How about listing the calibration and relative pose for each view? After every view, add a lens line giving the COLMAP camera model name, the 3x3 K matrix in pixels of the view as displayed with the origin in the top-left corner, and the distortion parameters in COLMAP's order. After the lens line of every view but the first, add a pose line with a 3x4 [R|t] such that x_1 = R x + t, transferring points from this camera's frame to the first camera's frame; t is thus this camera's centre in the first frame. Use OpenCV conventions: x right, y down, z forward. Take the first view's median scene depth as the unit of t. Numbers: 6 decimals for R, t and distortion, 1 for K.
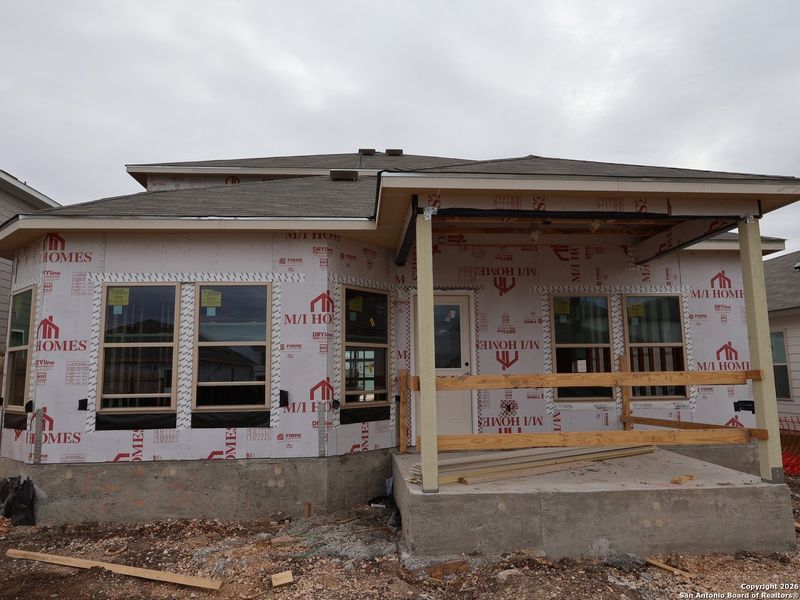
lens RADIAL K [[549.6, 0, 394.0], [0, 549.6, 301.3], [0, 0, 1]] dist [-0.000037, 0.001265]
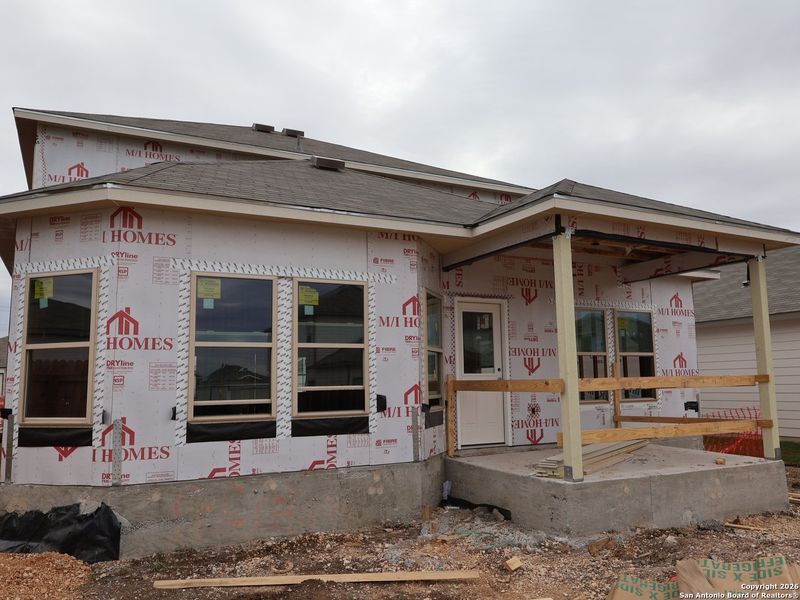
lens RADIAL K [[636.4, 0, 395.4], [0, 636.4, 300.5], [0, 0, 1]] dist [0.000414, 0.001954]
pose [[0.918860, 0.049283, 0.391493, -0.618658], [-0.049016, 0.998741, -0.010682, 0.006592], [-0.391527, -0.009374, 0.920119, -0.039856]]
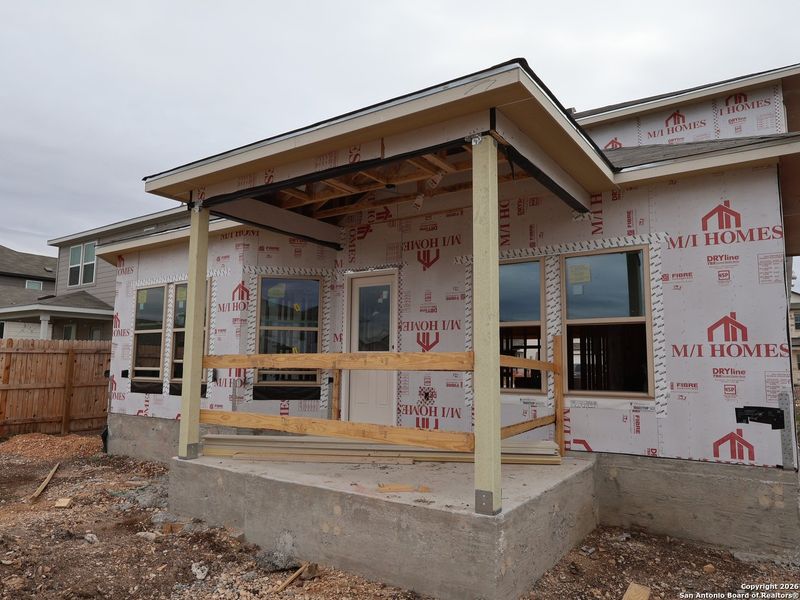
lens RADIAL K [[549.6, 0, 394.0], [0, 549.6, 301.3], [0, 0, 1]] dist [-0.000037, 0.001265]
pose [[0.776780, -0.051178, -0.627690, 0.850285], [0.062381, 0.998044, -0.004176, 0.047269], [0.626675, -0.035912, 0.778453, 0.318675]]
